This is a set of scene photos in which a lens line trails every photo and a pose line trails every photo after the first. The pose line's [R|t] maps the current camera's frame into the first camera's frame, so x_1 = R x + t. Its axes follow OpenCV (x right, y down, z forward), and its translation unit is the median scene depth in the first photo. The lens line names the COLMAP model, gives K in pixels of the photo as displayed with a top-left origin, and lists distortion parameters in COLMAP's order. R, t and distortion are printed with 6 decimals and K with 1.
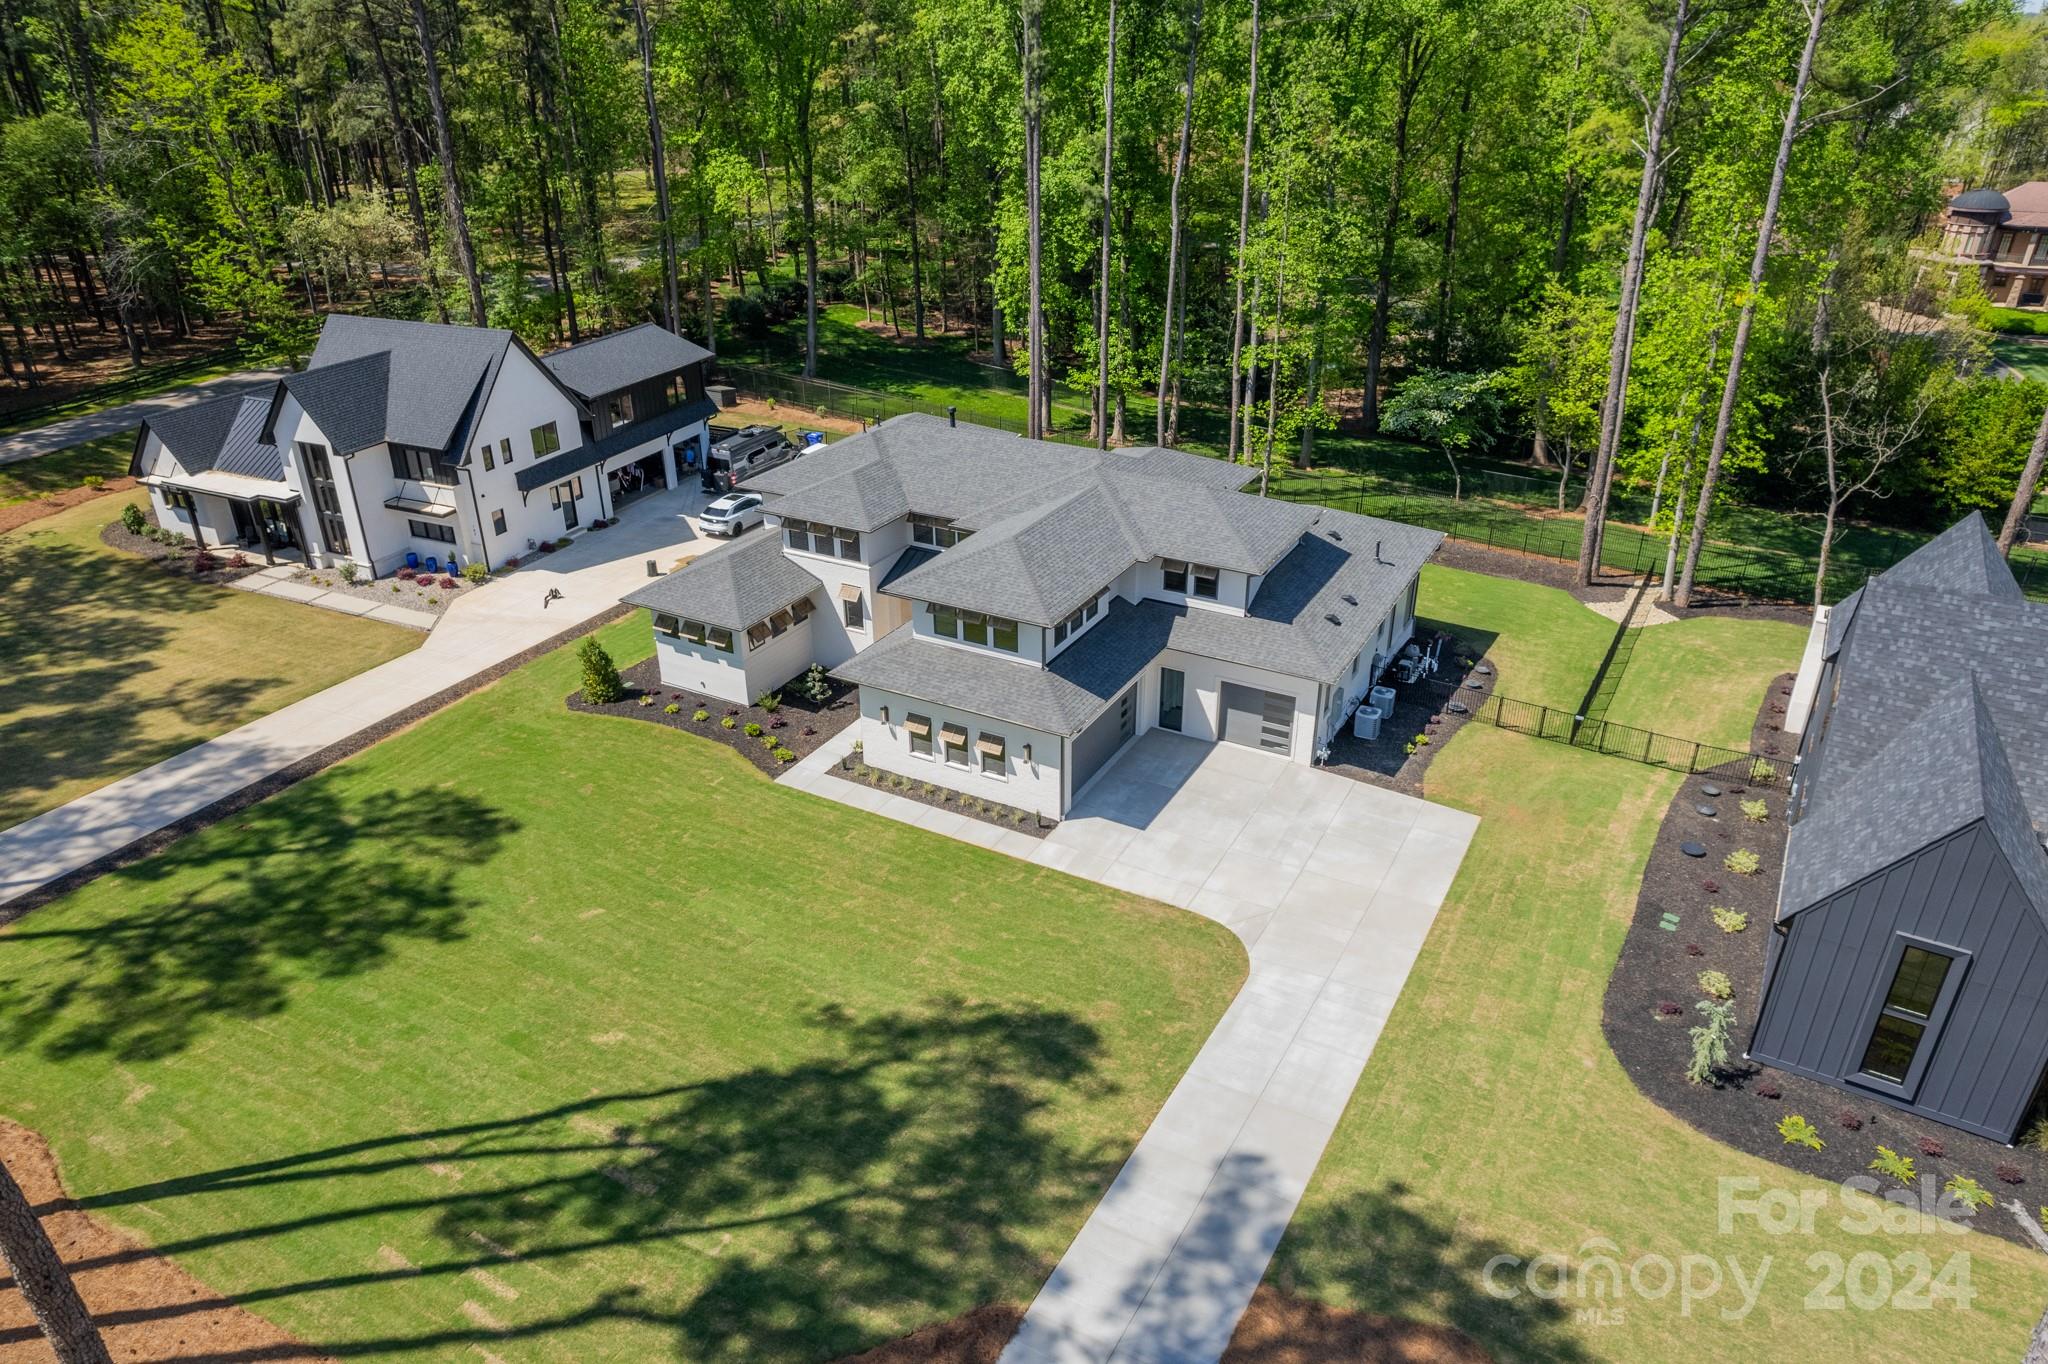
lens RADIAL K [[1320.5, 0, 1026.2], [0, 1320.5, 677.2], [0, 0, 1]] dist [-0.018429, 0.012331]
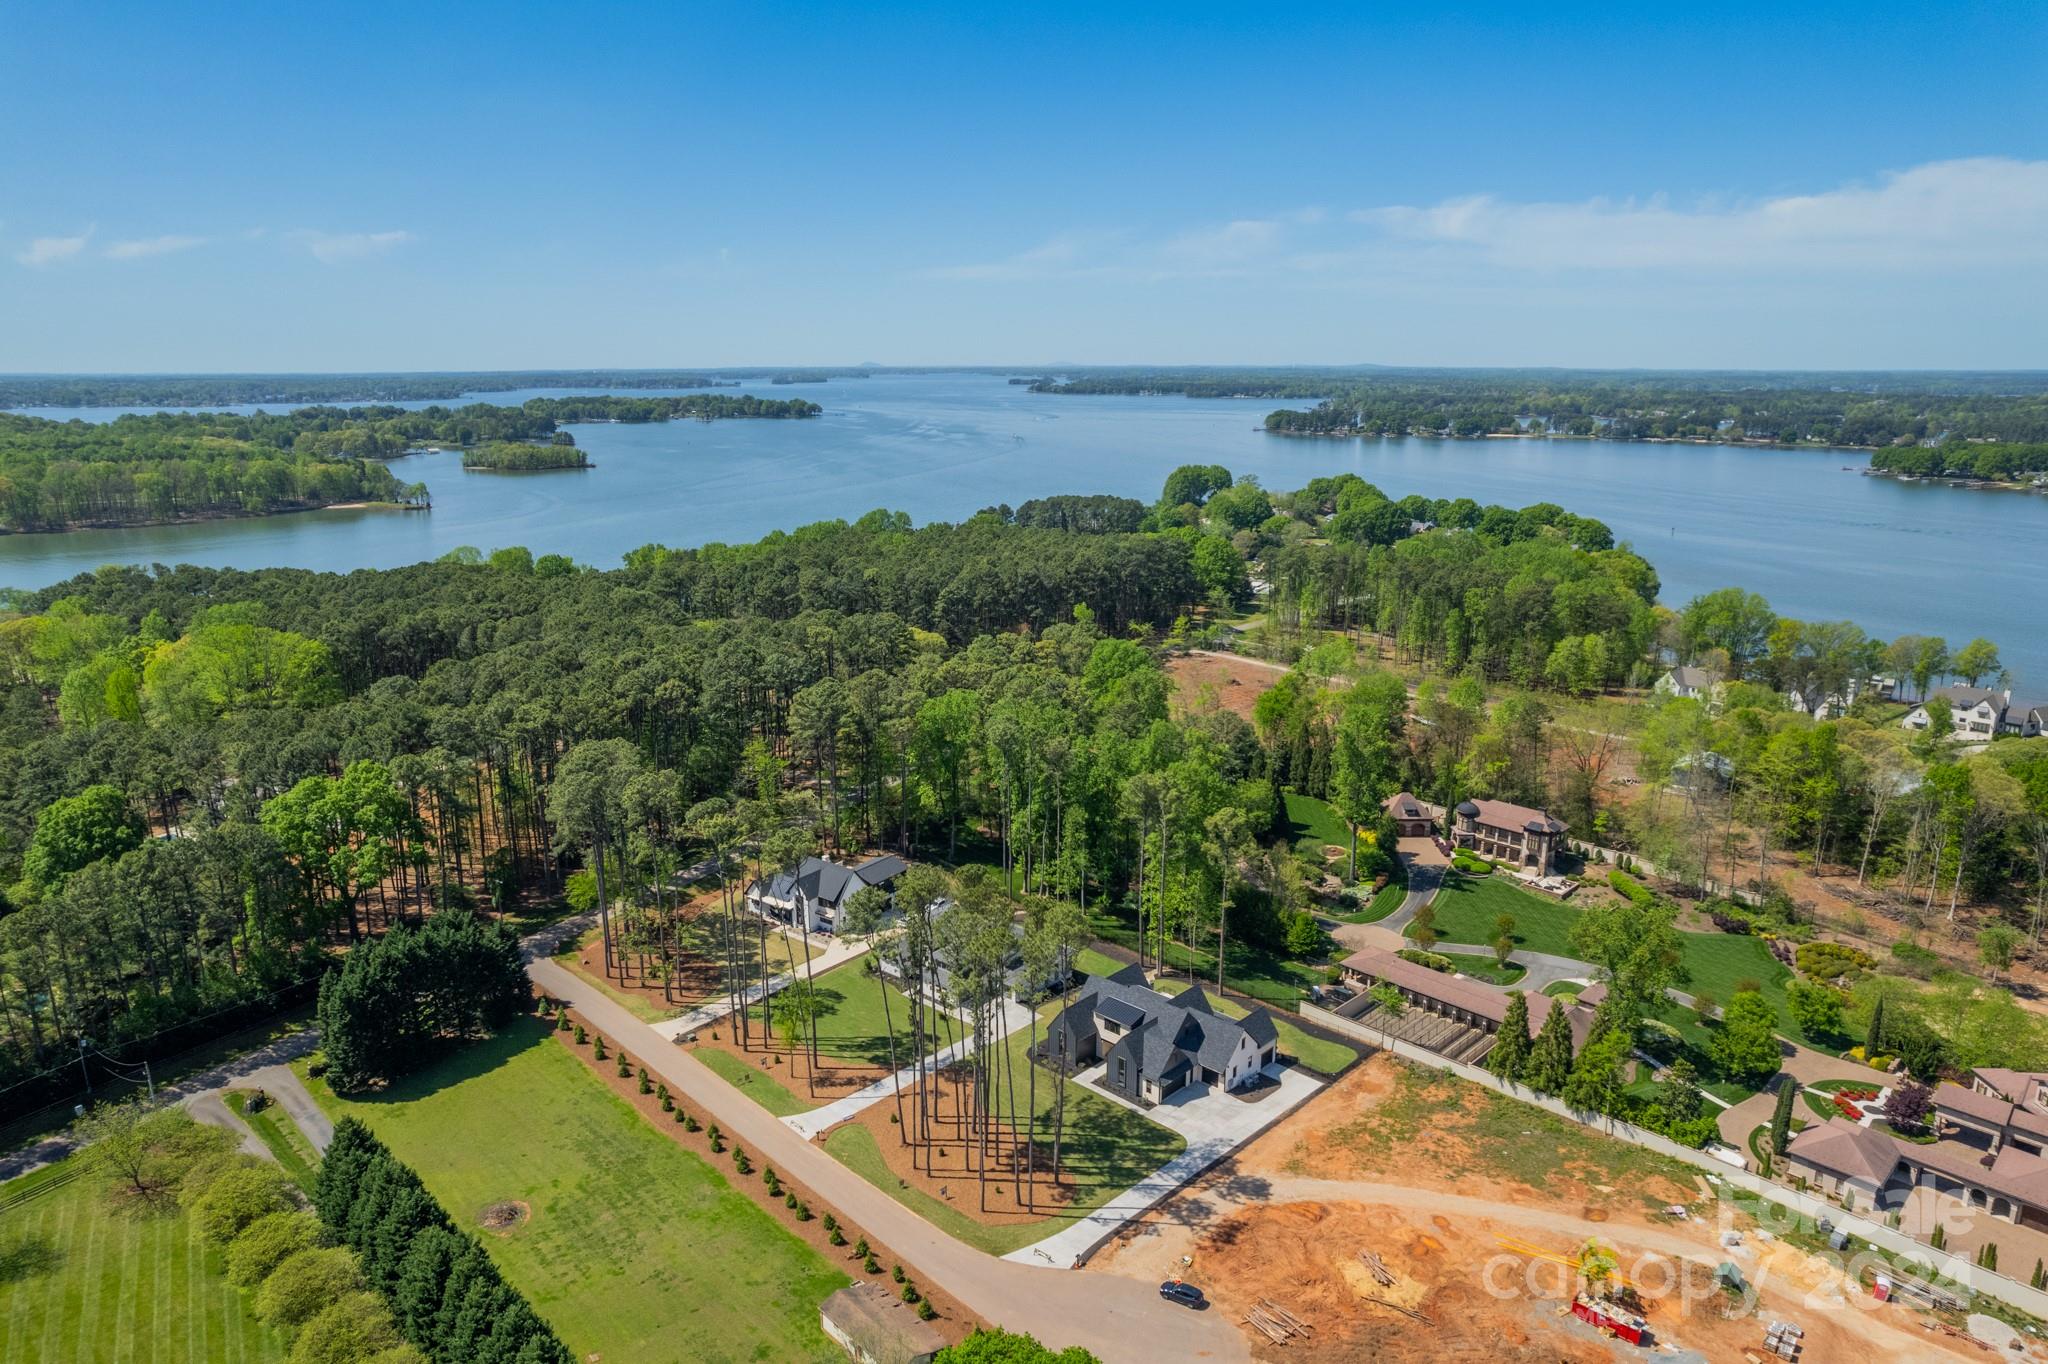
lens RADIAL K [[1320.5, 0, 1019.4], [0, 1320.5, 683.2], [0, 0, 1]] dist [-0.018429, 0.012331]
pose [[0.978101, 0.047793, -0.202568, 0.813476], [-0.090975, 0.973550, -0.209579, -0.036554], [0.187193, 0.223418, 0.956579, -2.648982]]
